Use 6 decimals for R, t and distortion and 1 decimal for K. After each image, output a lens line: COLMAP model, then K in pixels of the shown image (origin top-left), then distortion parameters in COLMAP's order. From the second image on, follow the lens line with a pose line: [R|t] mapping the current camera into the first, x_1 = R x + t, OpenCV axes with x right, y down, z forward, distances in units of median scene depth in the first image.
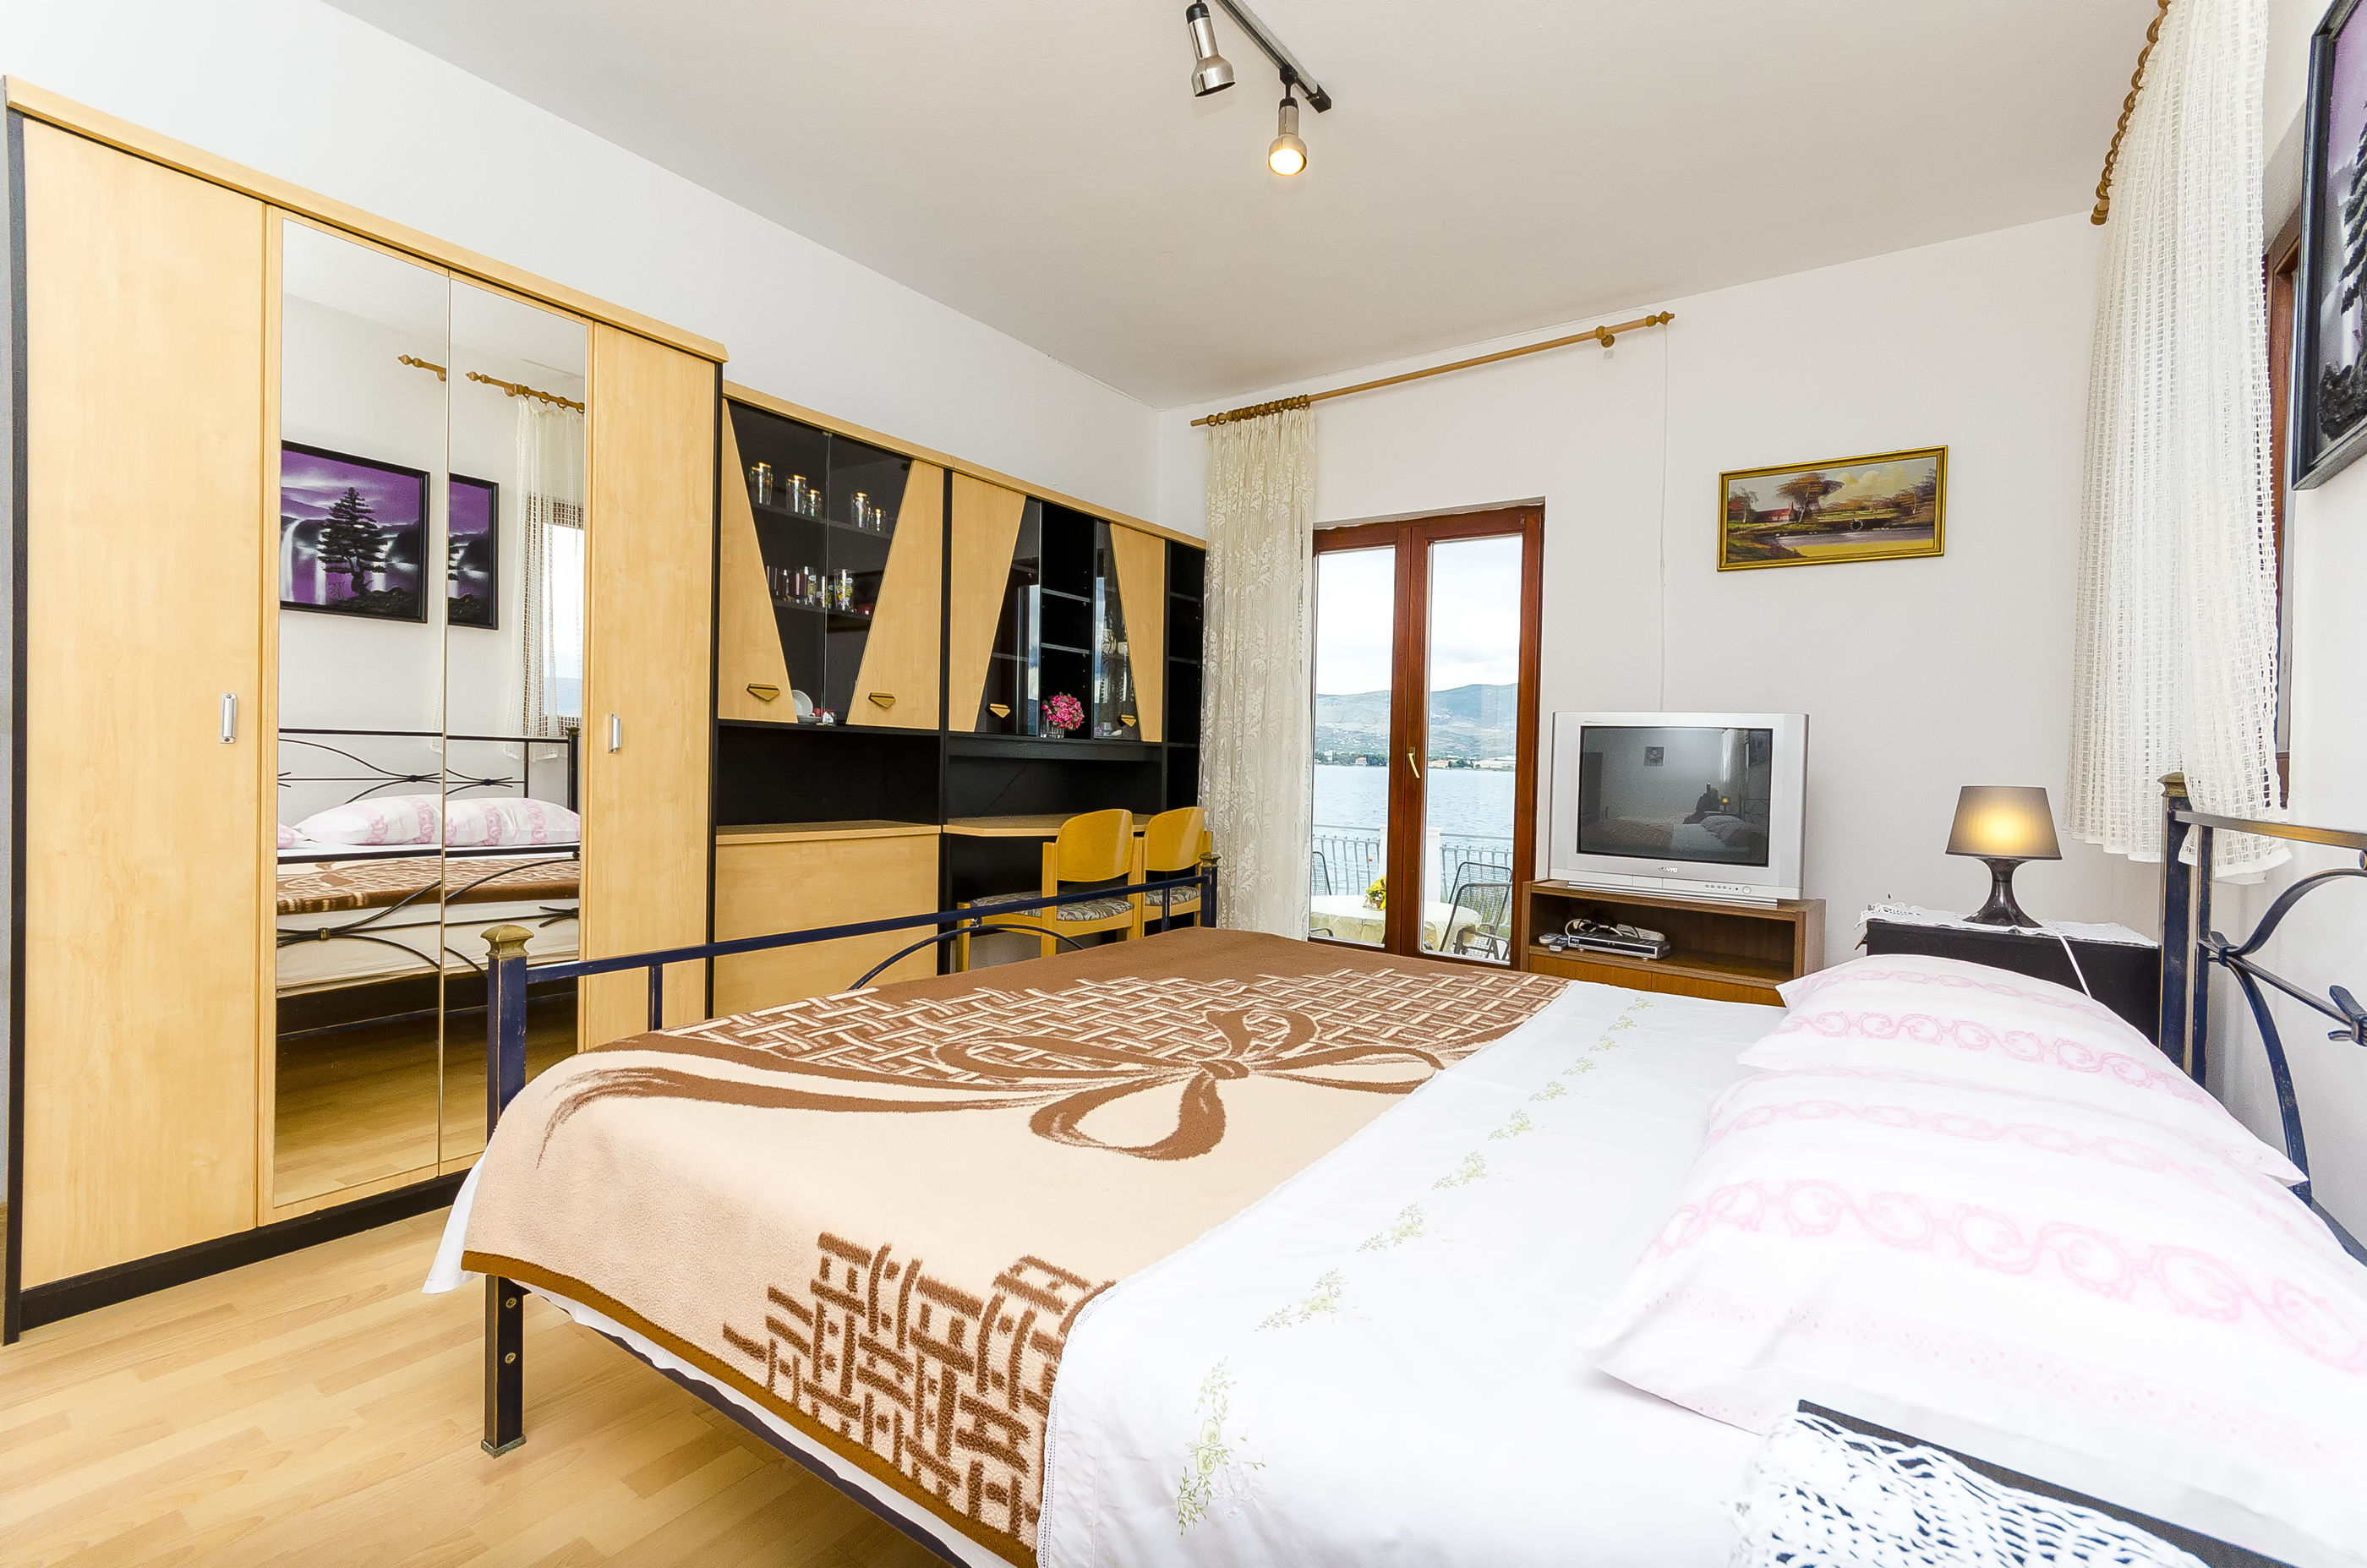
lens RADIAL K [[1034.3, 0, 1204.2], [0, 1034.3, 773.0], [0, 0, 1]] dist [0.004731, 0.002333]
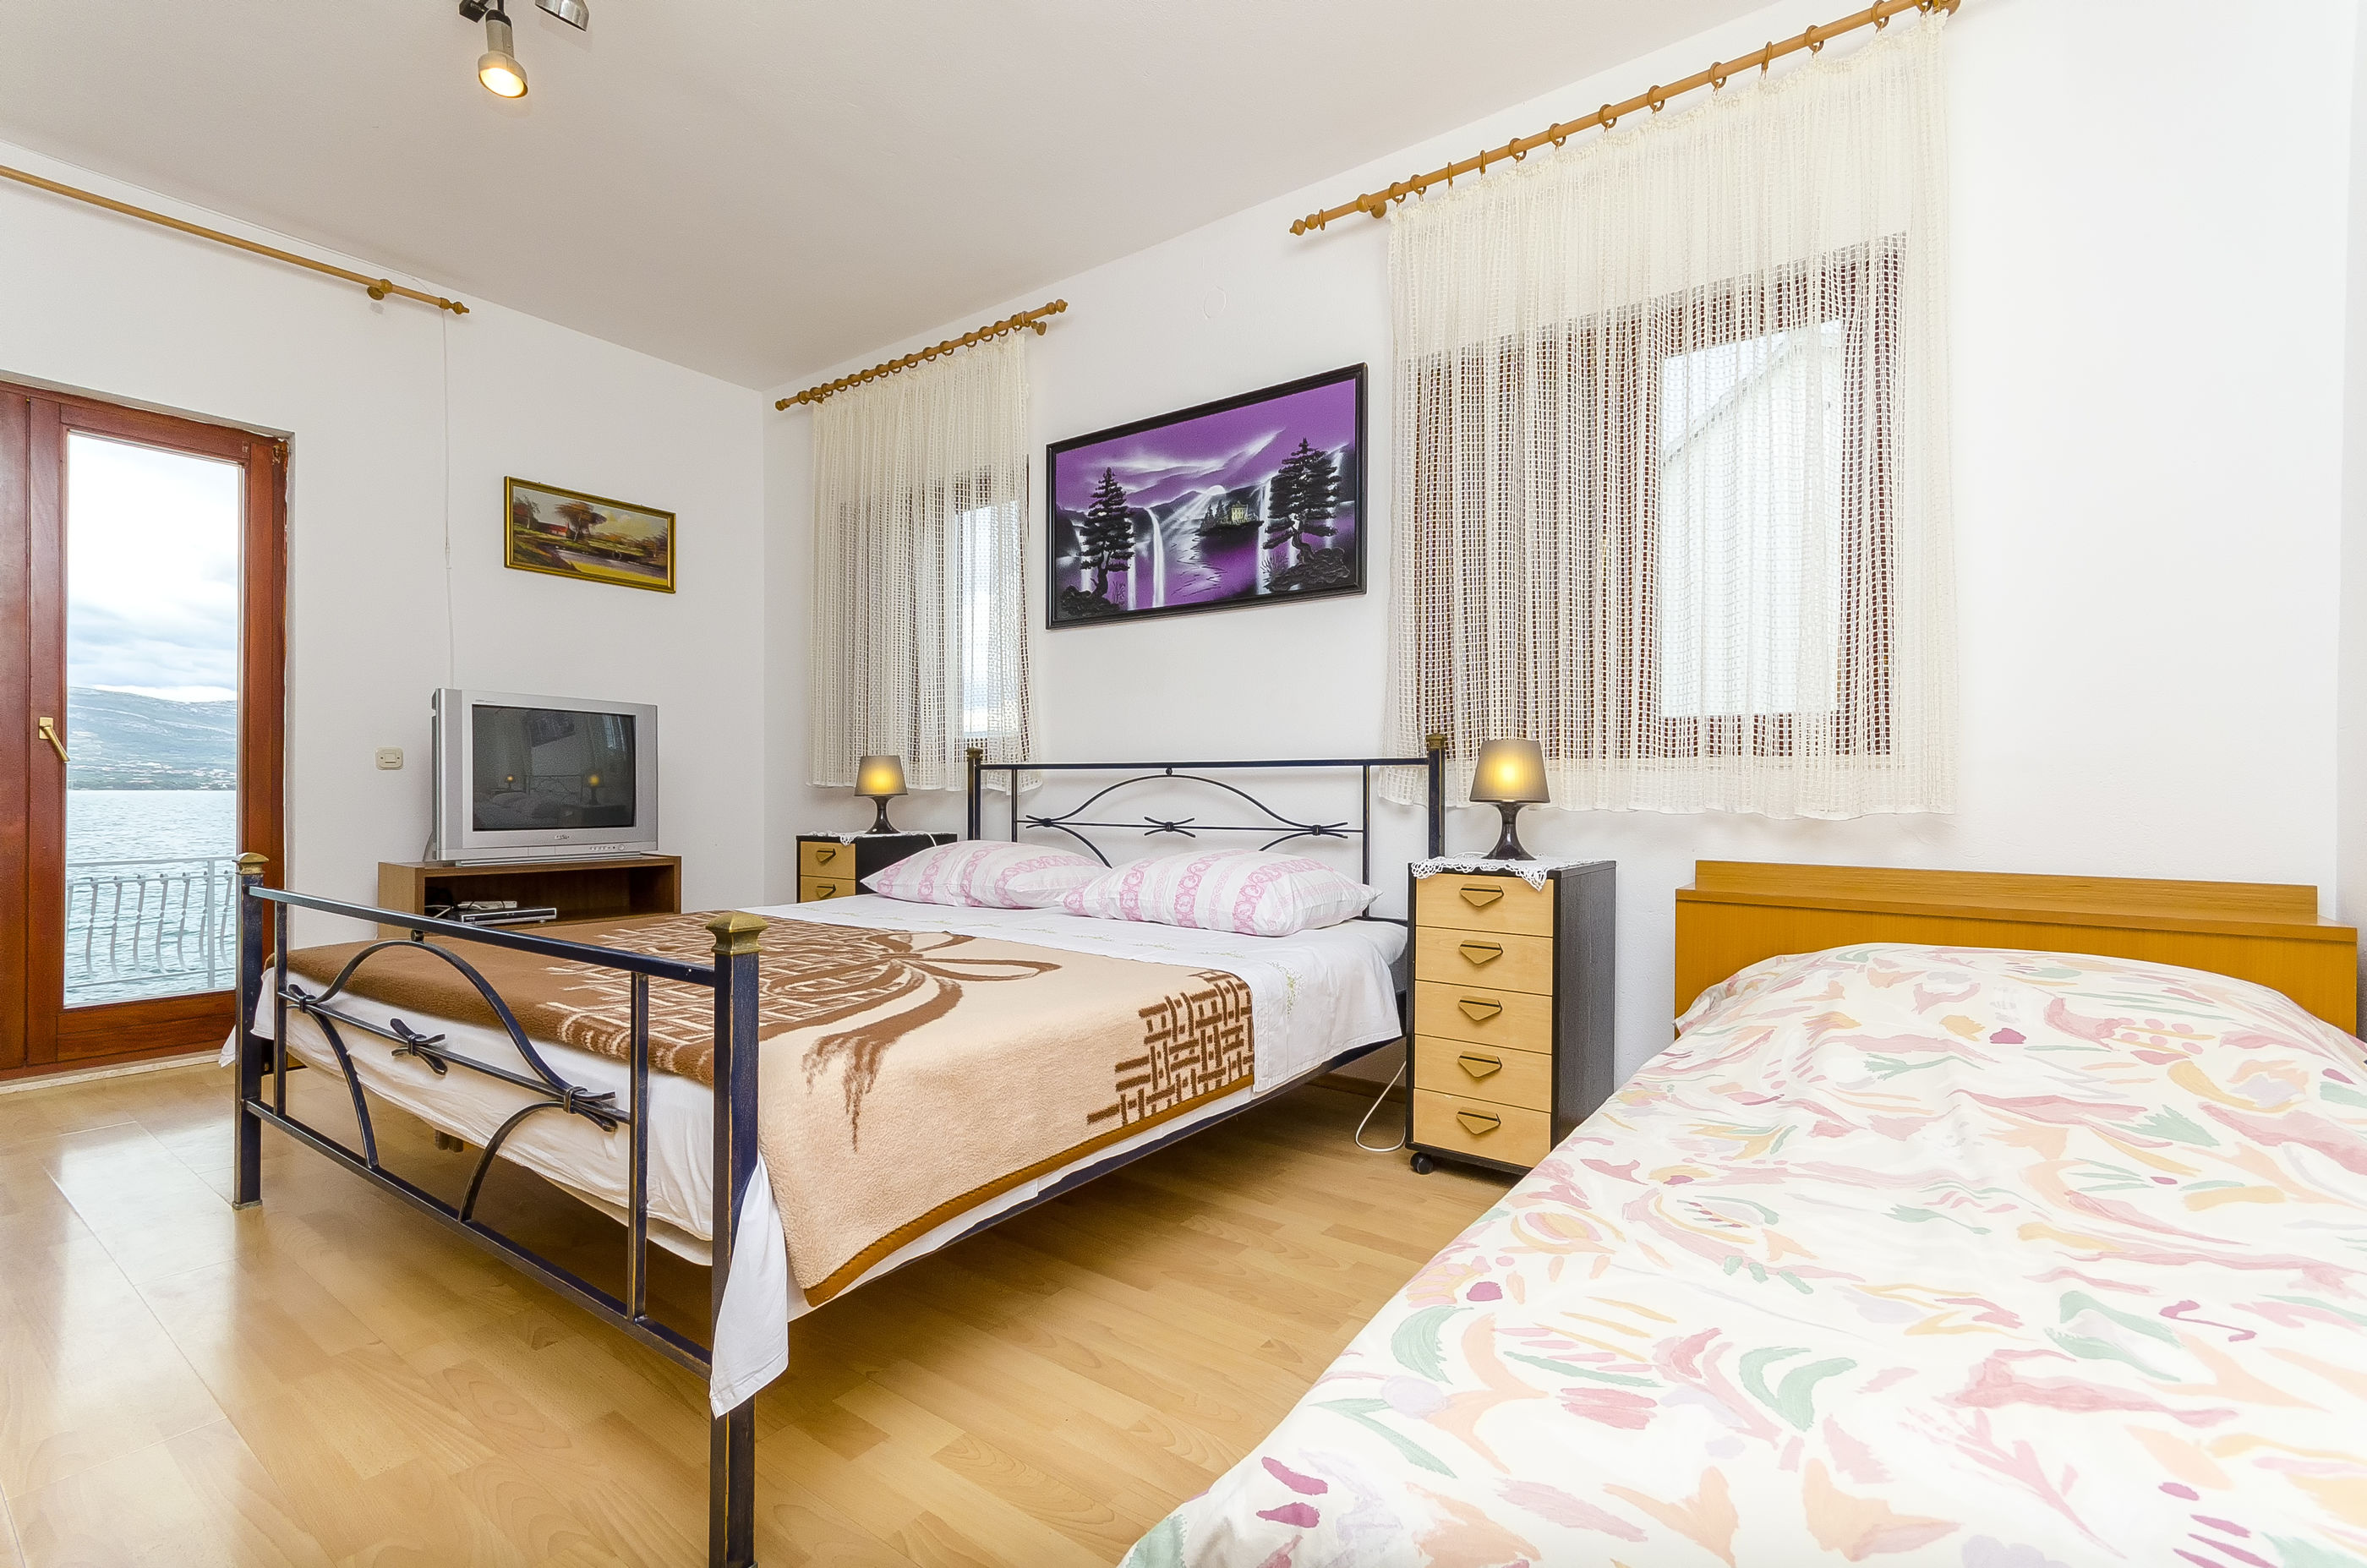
lens RADIAL K [[1034.3, 0, 1201.6], [0, 1034.3, 782.1], [0, 0, 1]] dist [0.004731, 0.002333]
pose [[0.023578, -0.025022, 0.999409, -0.627504], [0.012515, 0.999616, 0.024732, 0.013644], [-0.999644, 0.011924, 0.023882, 0.270286]]
